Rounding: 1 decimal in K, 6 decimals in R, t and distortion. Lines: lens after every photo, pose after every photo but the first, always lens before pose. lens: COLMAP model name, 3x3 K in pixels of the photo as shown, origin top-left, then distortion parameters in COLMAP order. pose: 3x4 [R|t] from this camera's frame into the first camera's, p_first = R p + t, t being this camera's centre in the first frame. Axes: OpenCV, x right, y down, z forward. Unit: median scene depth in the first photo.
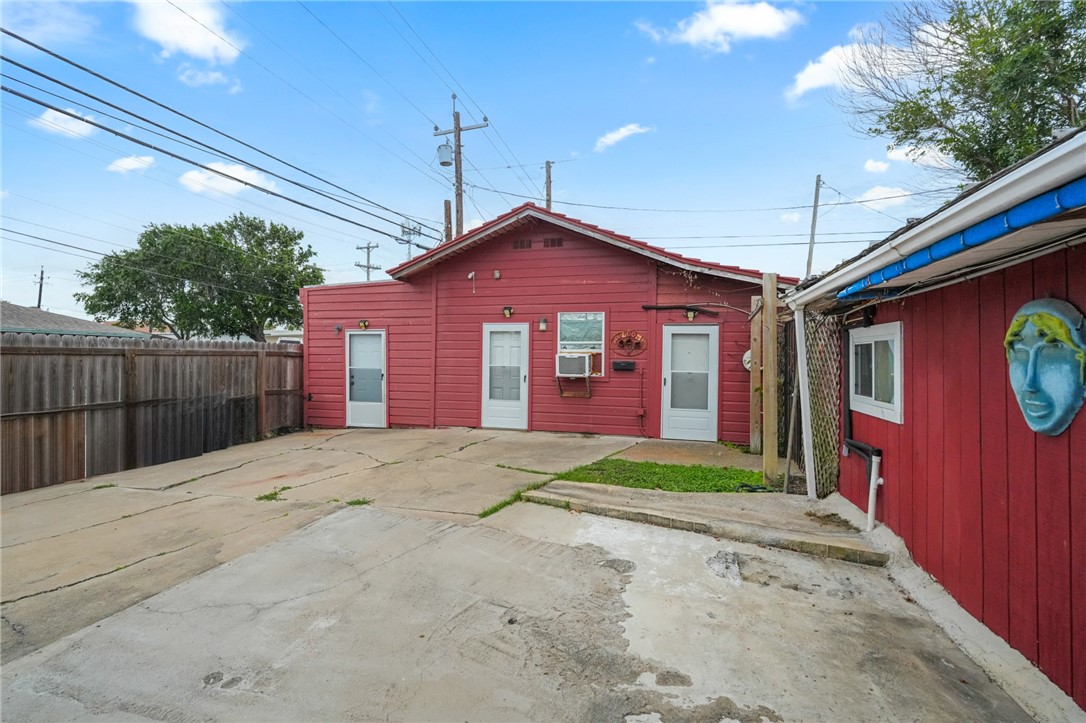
lens RADIAL K [[483.4, 0, 550.4], [0, 483.4, 353.1], [0, 0, 1]] dist [-0.000321, 0.000773]
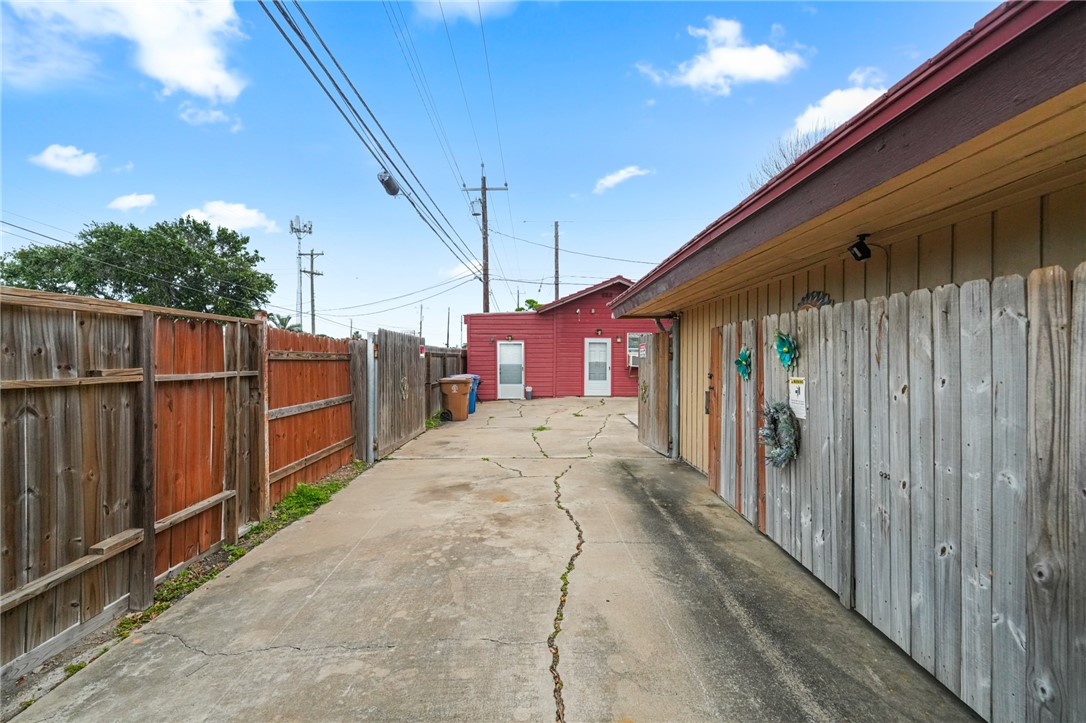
lens RADIAL K [[483.4, 0, 559.5], [0, 483.4, 360.7], [0, 0, 1]] dist [-0.000321, 0.000773]
pose [[0.954231, -0.006161, 0.299006, -0.790009], [0.002700, 0.999924, 0.011988, 0.000769], [-0.299057, -0.010633, 0.954176, -0.707497]]
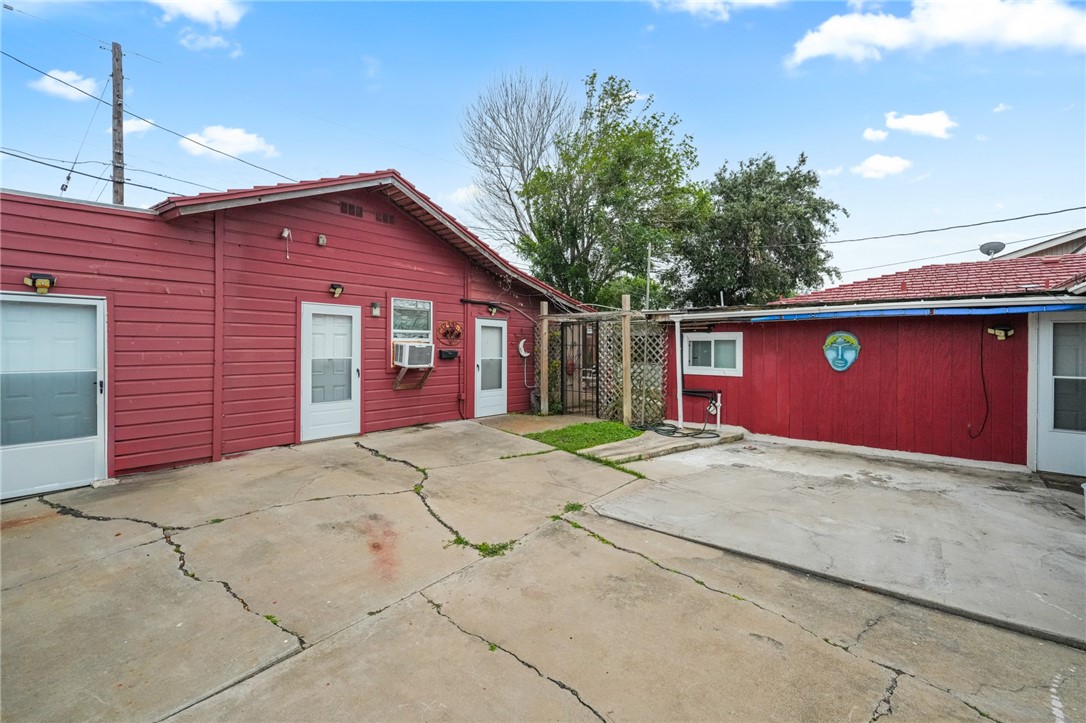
lens RADIAL K [[483.4, 0, 547.9], [0, 483.4, 346.8], [0, 0, 1]] dist [-0.000321, 0.000773]
pose [[0.396062, -0.009210, 0.918178, -0.692017], [-0.009959, 0.999848, 0.014324, -0.007389], [-0.918170, -0.014817, 0.395910, 0.370155]]
